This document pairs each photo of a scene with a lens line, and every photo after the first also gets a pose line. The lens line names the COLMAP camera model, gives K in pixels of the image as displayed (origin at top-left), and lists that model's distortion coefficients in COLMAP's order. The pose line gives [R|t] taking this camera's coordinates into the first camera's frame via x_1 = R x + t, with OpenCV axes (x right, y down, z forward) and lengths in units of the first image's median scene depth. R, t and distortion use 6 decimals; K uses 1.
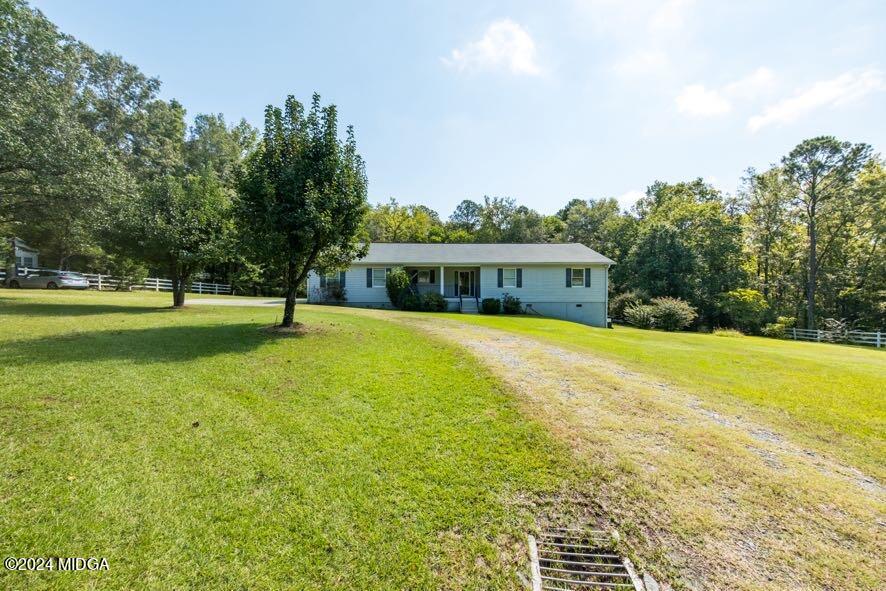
lens RADIAL K [[297.5, 0, 443.8], [0, 297.5, 295.8], [0, 0, 1]] dist [-0.000006, -0.000101]
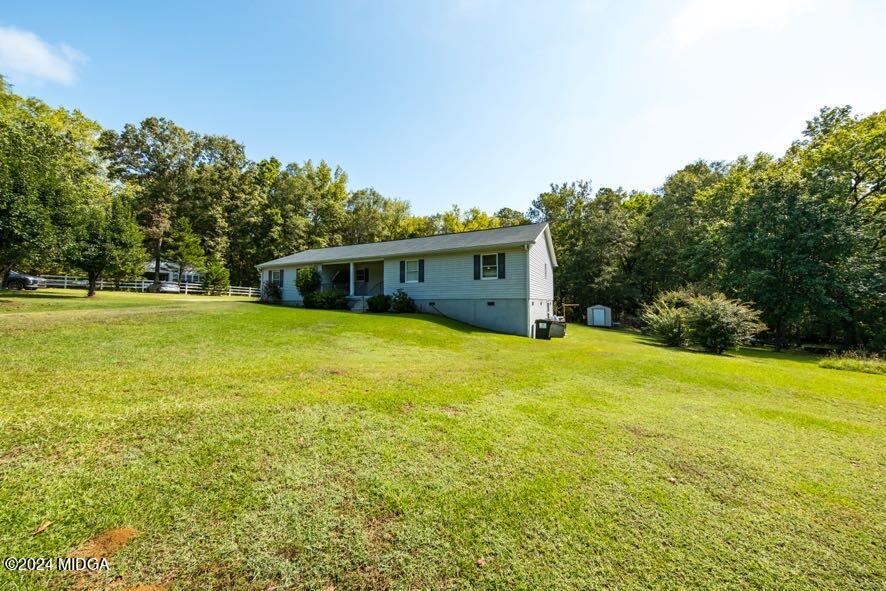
lens RADIAL K [[297.5, 0, 443.2], [0, 297.5, 295.6], [0, 0, 1]] dist [-0.000006, -0.000101]
pose [[0.888607, -0.013559, -0.458469, 0.689619], [-0.002967, 0.999372, -0.035307, 0.038817], [0.458660, 0.032735, 0.888009, 0.289661]]
